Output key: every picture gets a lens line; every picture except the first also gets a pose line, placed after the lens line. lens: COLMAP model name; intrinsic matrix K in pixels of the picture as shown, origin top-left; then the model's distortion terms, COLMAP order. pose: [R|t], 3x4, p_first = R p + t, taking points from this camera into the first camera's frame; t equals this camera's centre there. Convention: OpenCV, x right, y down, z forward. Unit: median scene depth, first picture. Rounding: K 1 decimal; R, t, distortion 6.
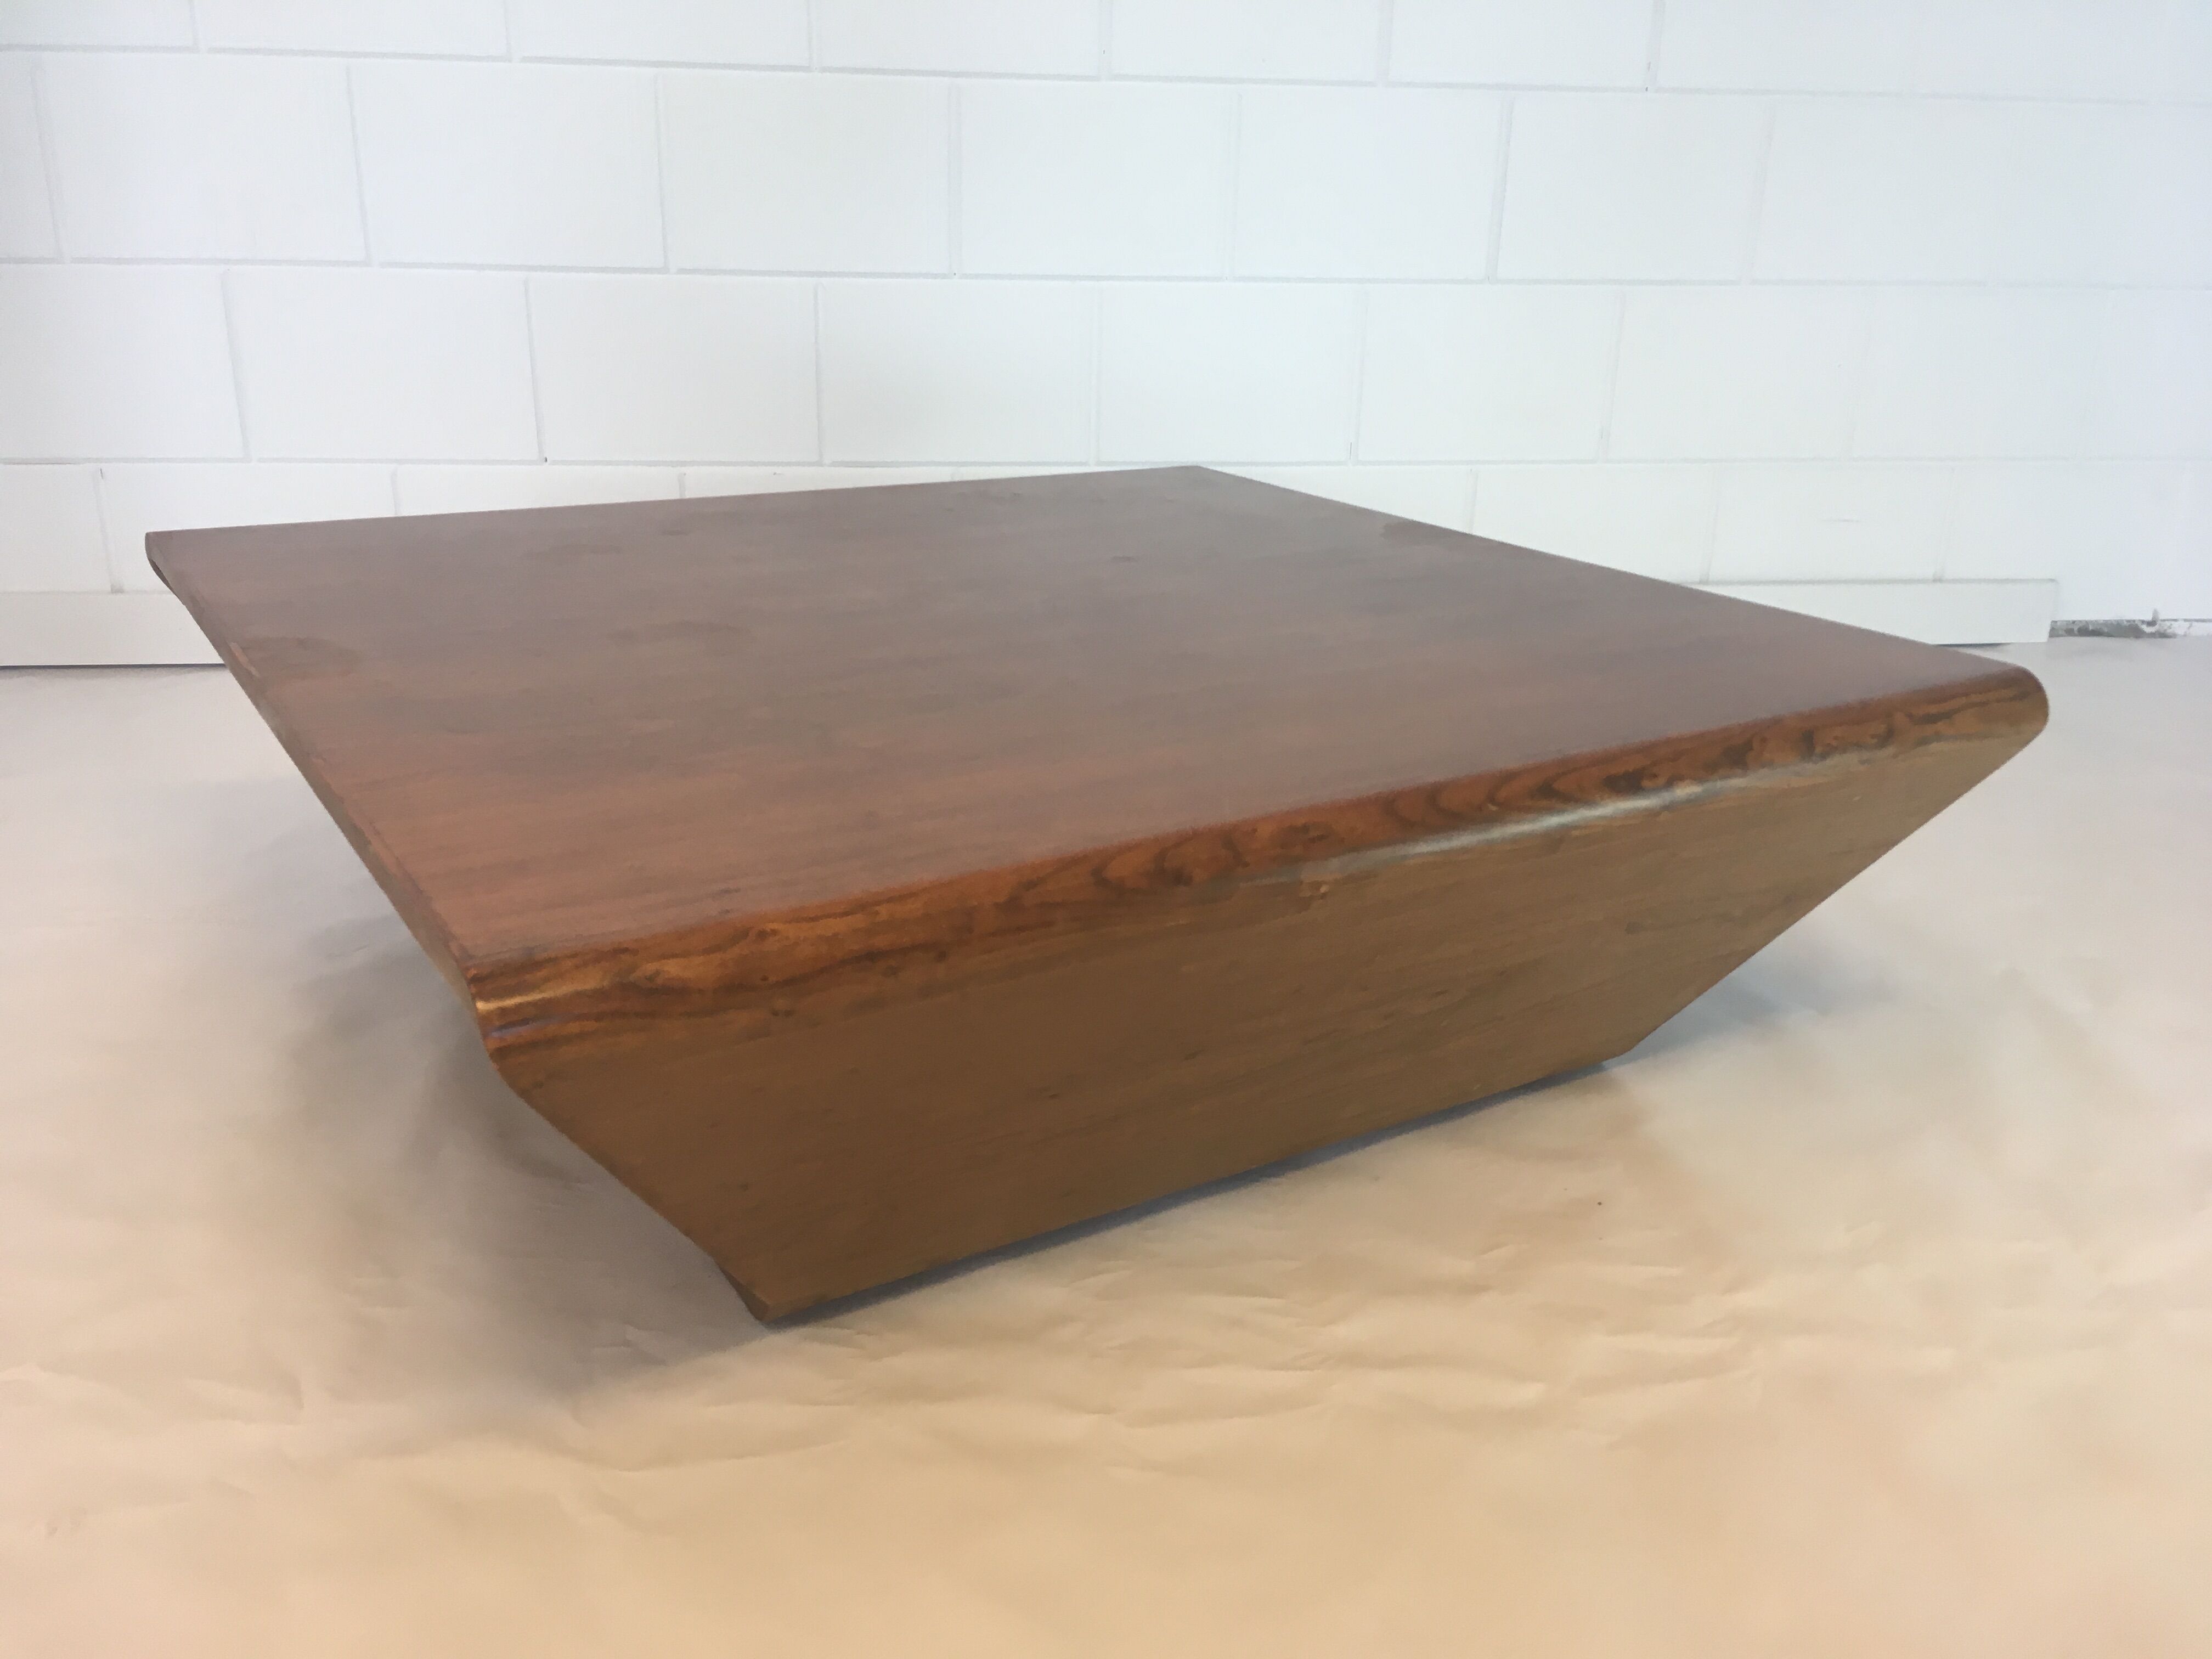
lens RADIAL K [[1889.7, 0, 1106.3], [0, 1889.7, 827.7], [0, 0, 1]] dist [0.064046, -0.094299]
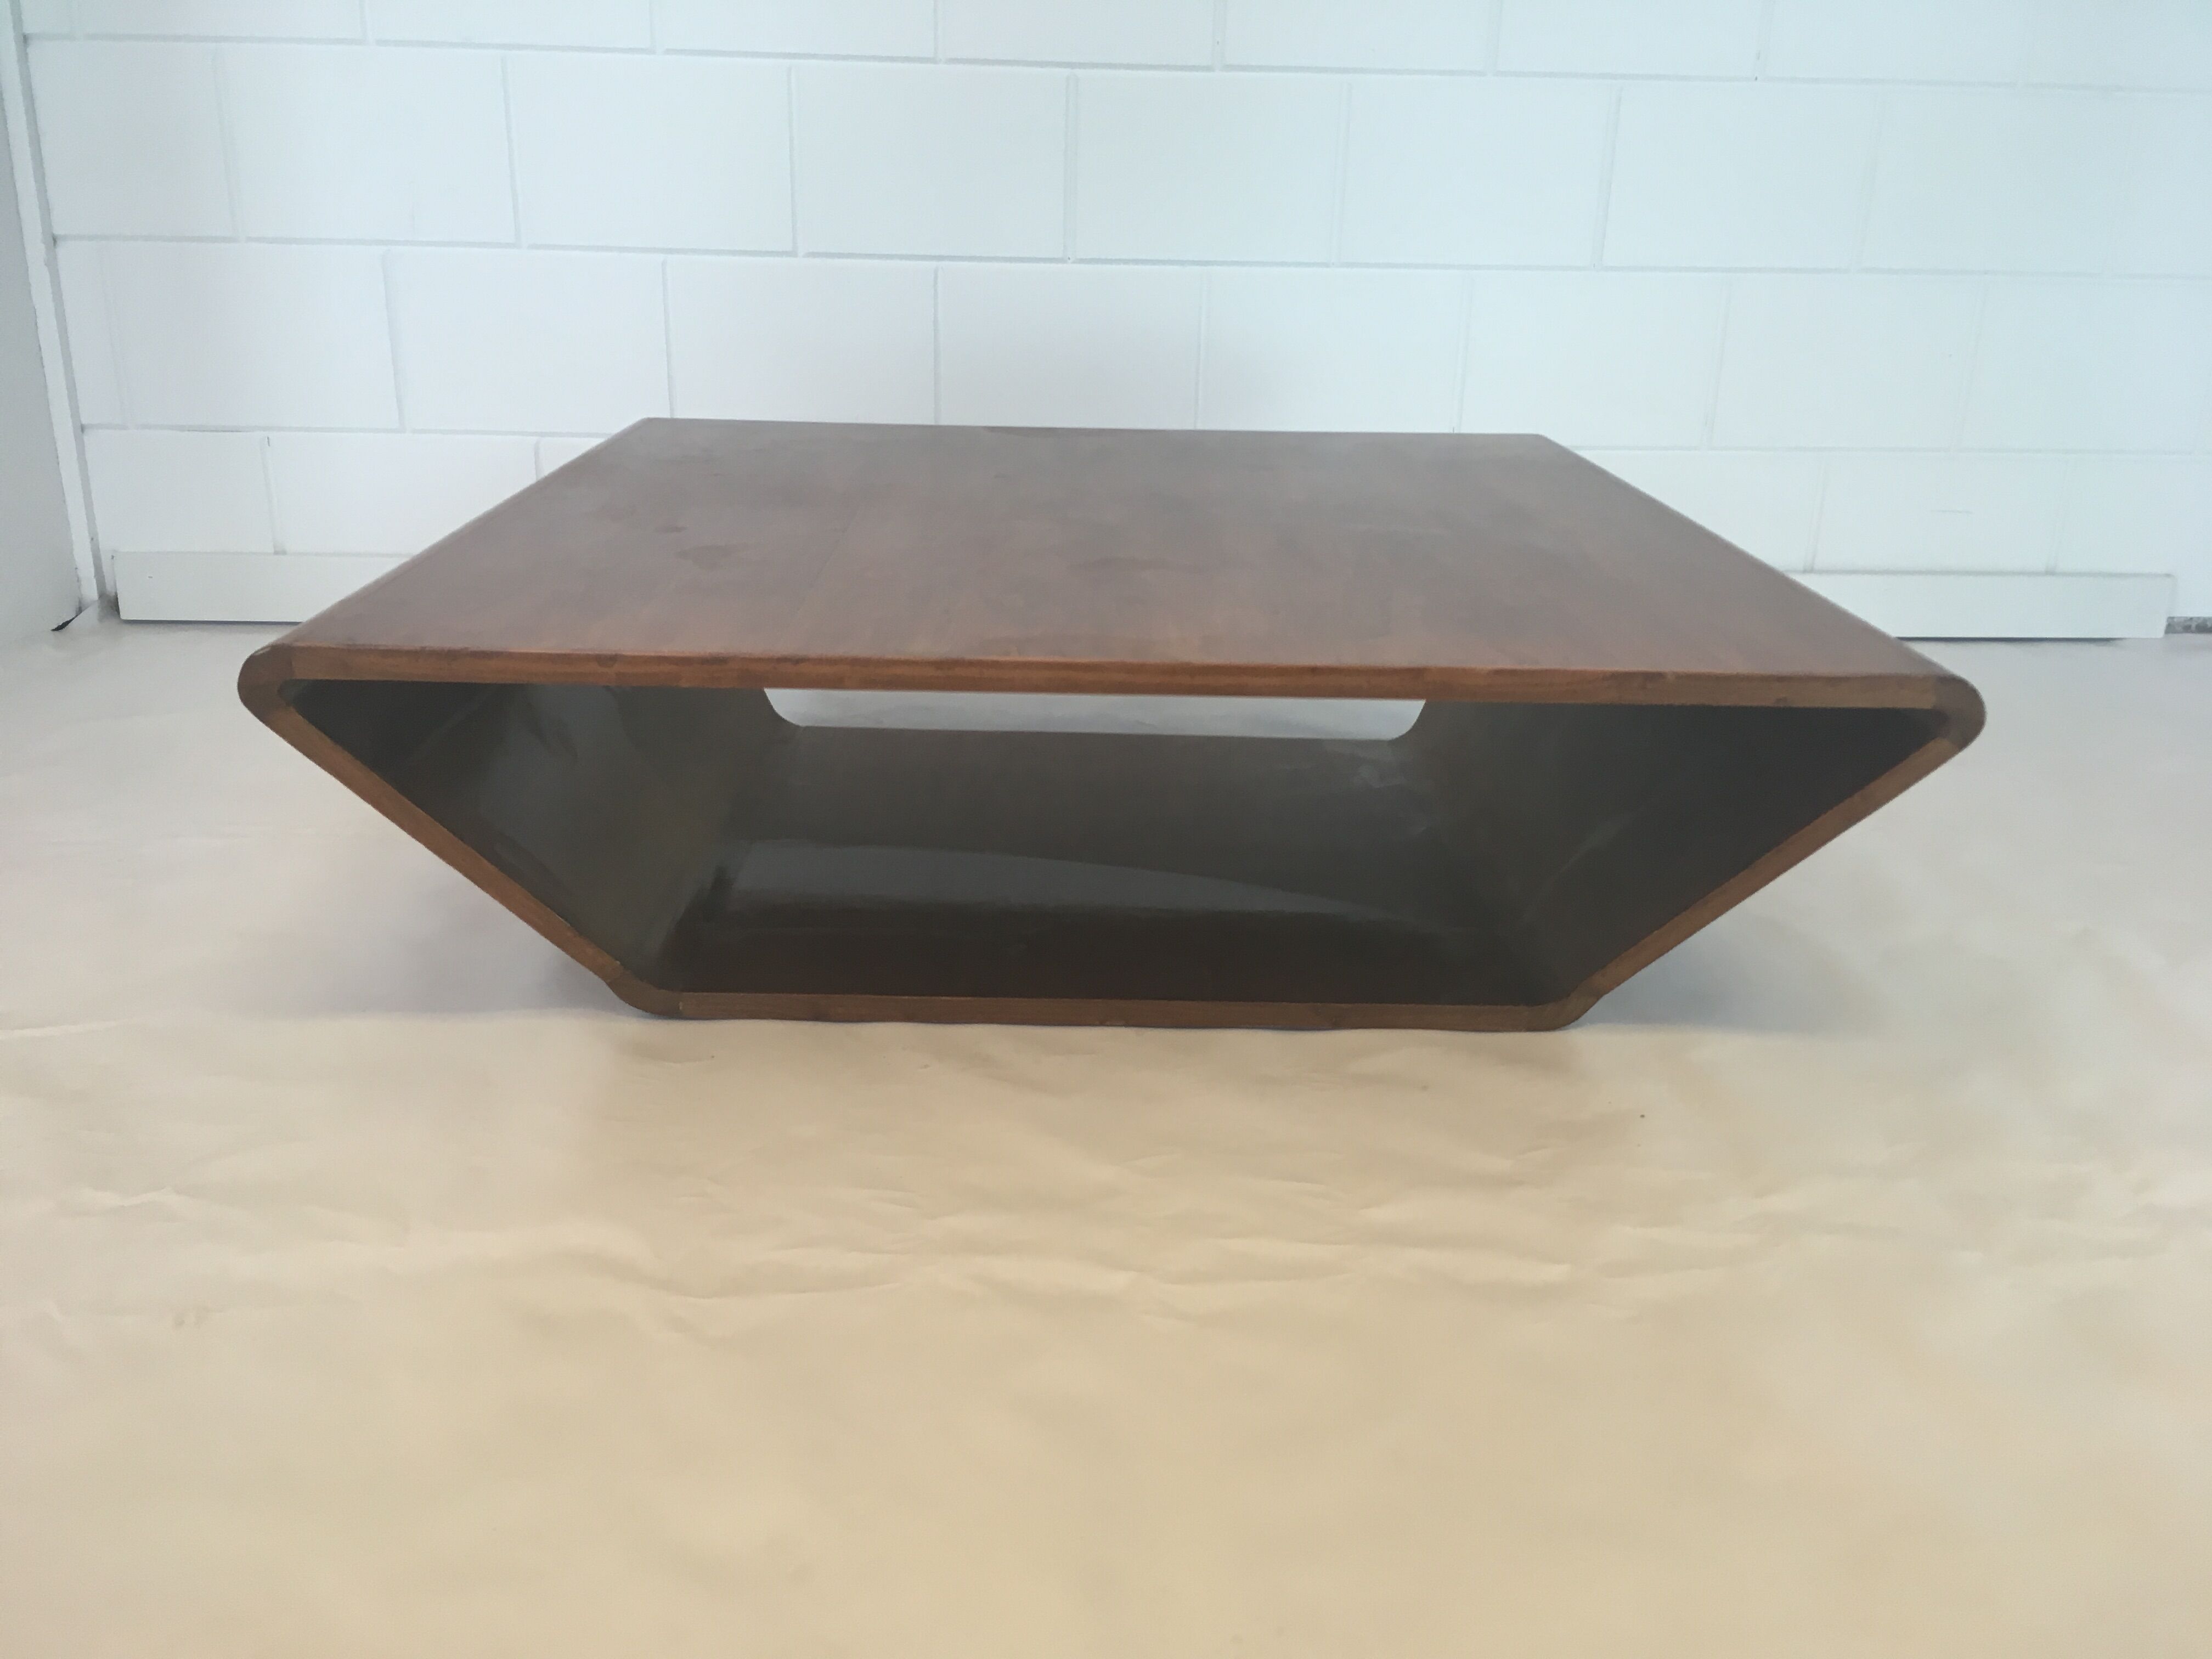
lens RADIAL K [[1889.7, 0, 1109.4], [0, 1889.7, 833.6], [0, 0, 1]] dist [0.064046, -0.094299]
pose [[0.997301, 0.024448, -0.069233, 0.041934], [-0.025502, 0.999571, -0.014381, 0.071523], [0.068852, 0.016108, 0.997497, -0.052728]]
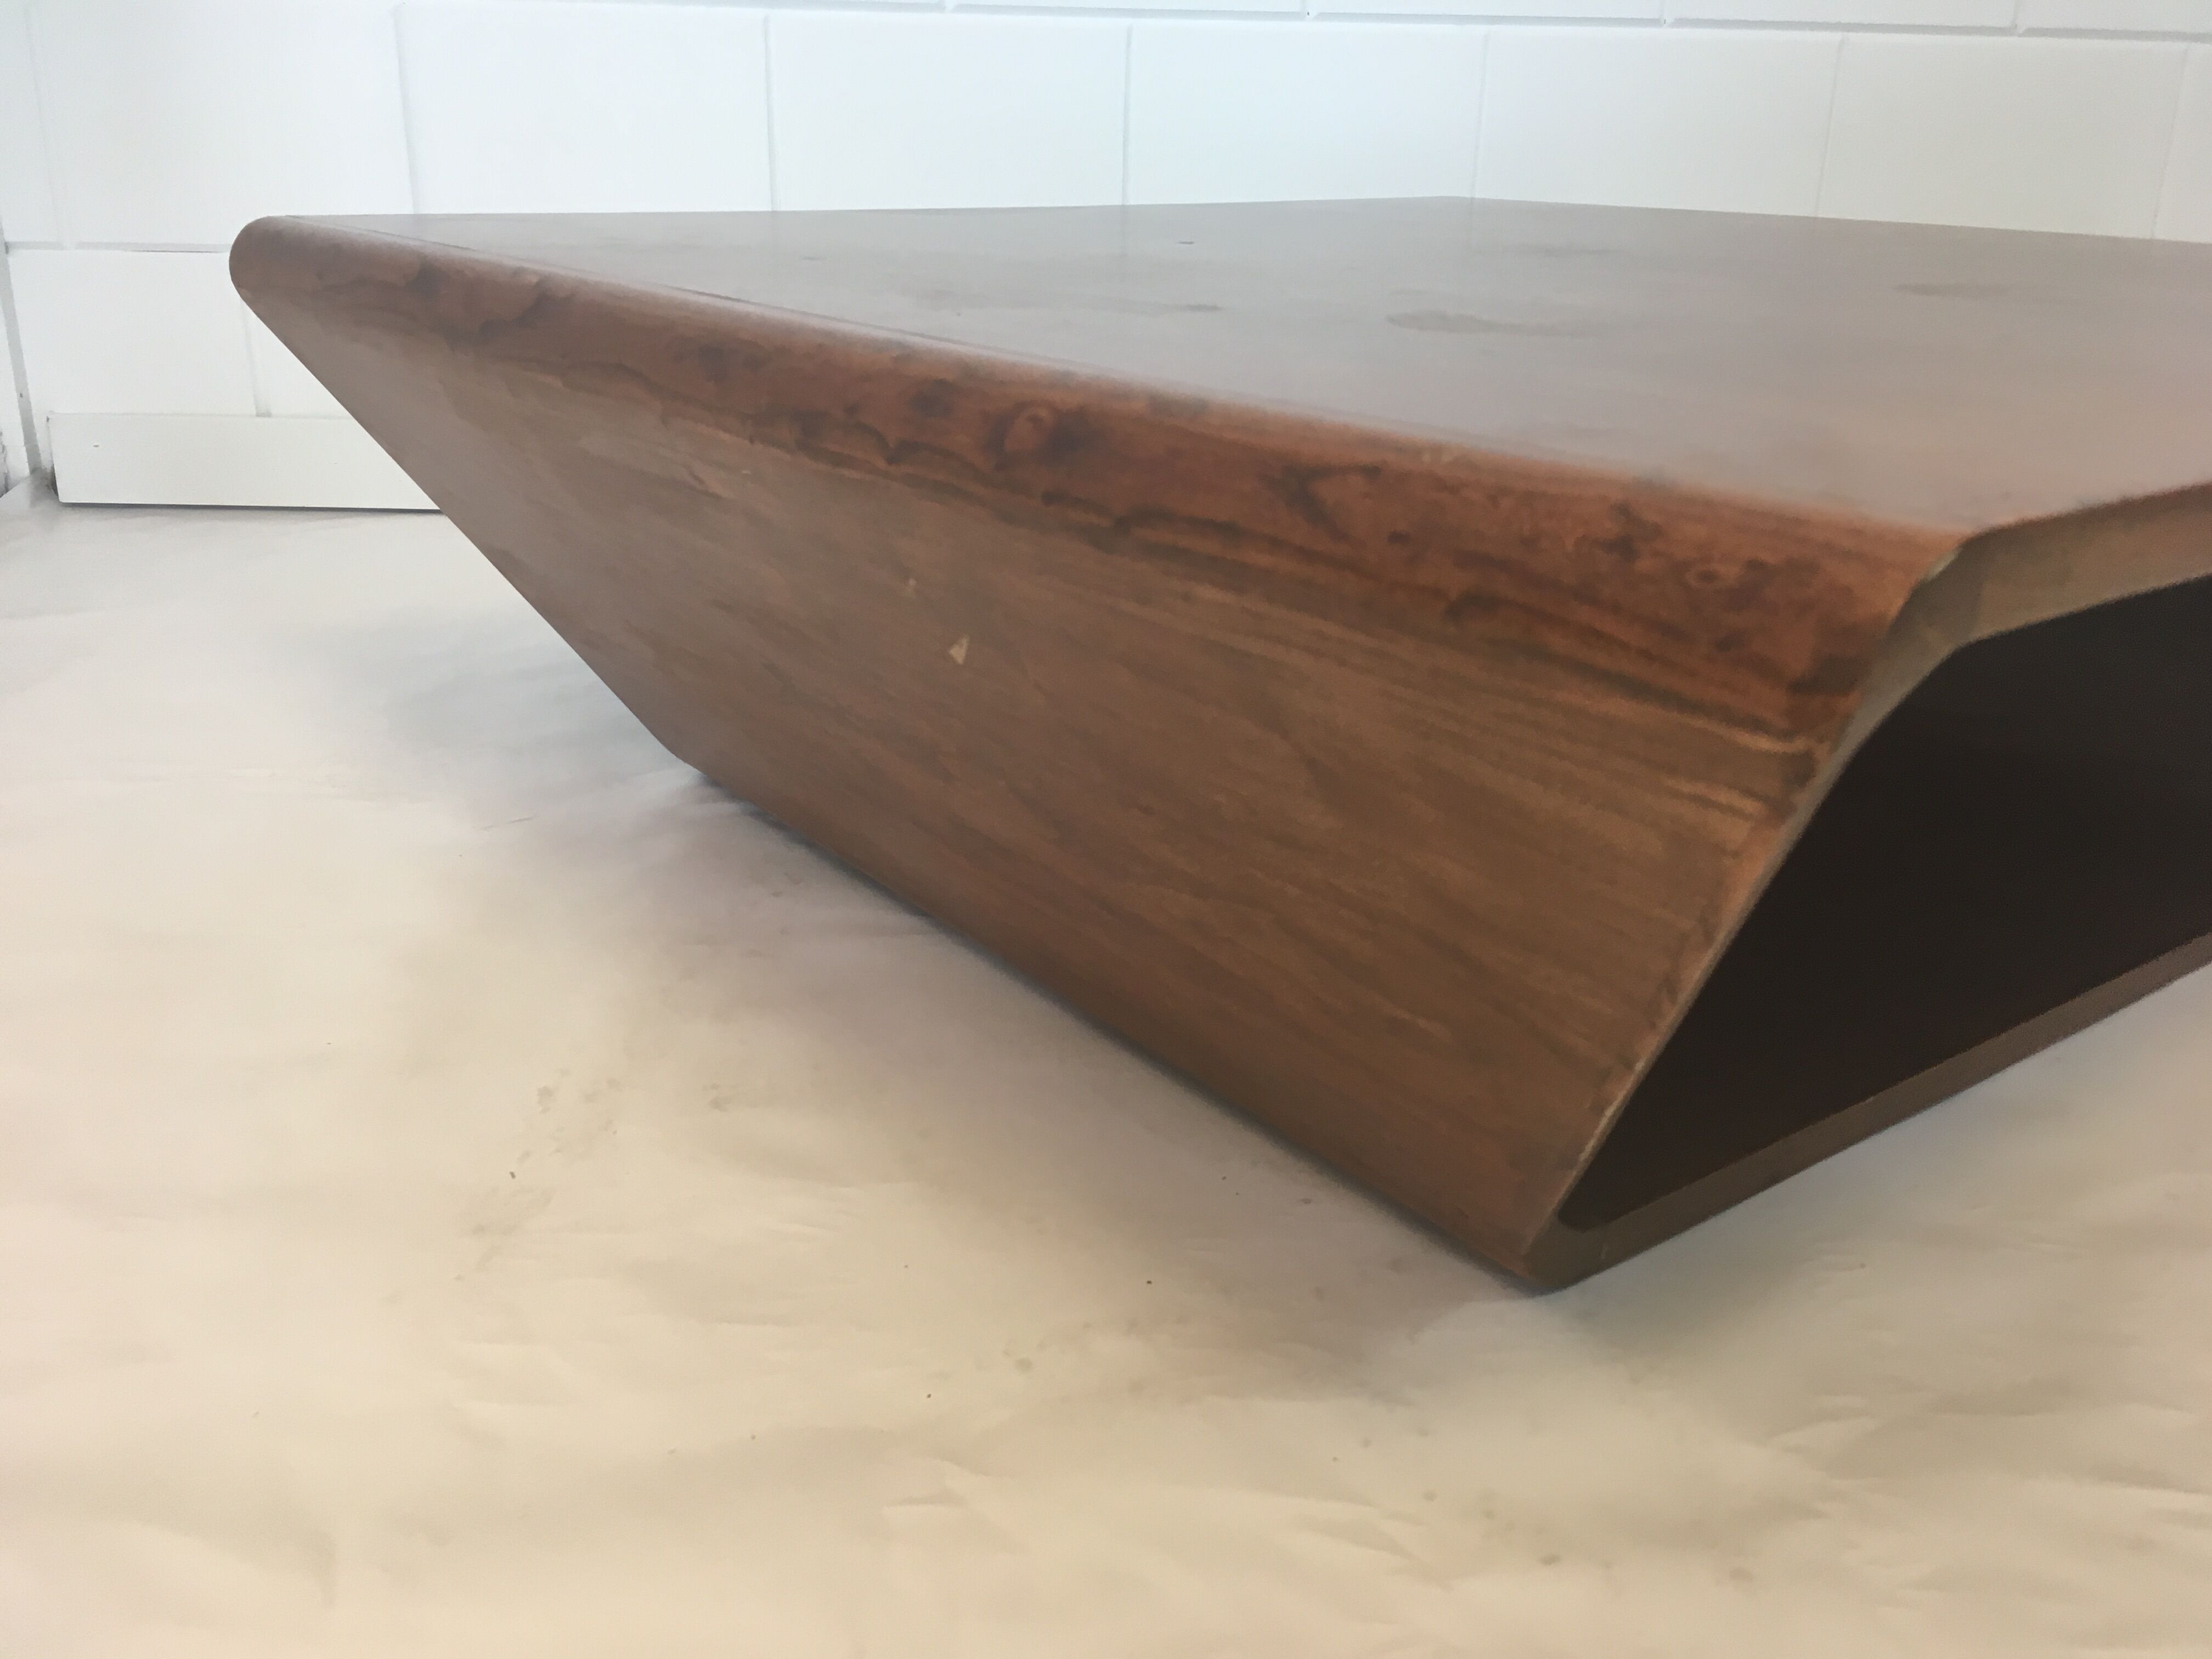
lens RADIAL K [[1889.7, 0, 1099.1], [0, 1889.7, 815.9], [0, 0, 1]] dist [0.064046, -0.094299]
pose [[0.994565, 0.031188, -0.099332, -0.154282], [-0.031920, 0.999474, -0.005788, 0.079485], [0.099099, 0.008927, 0.995038, 0.452994]]
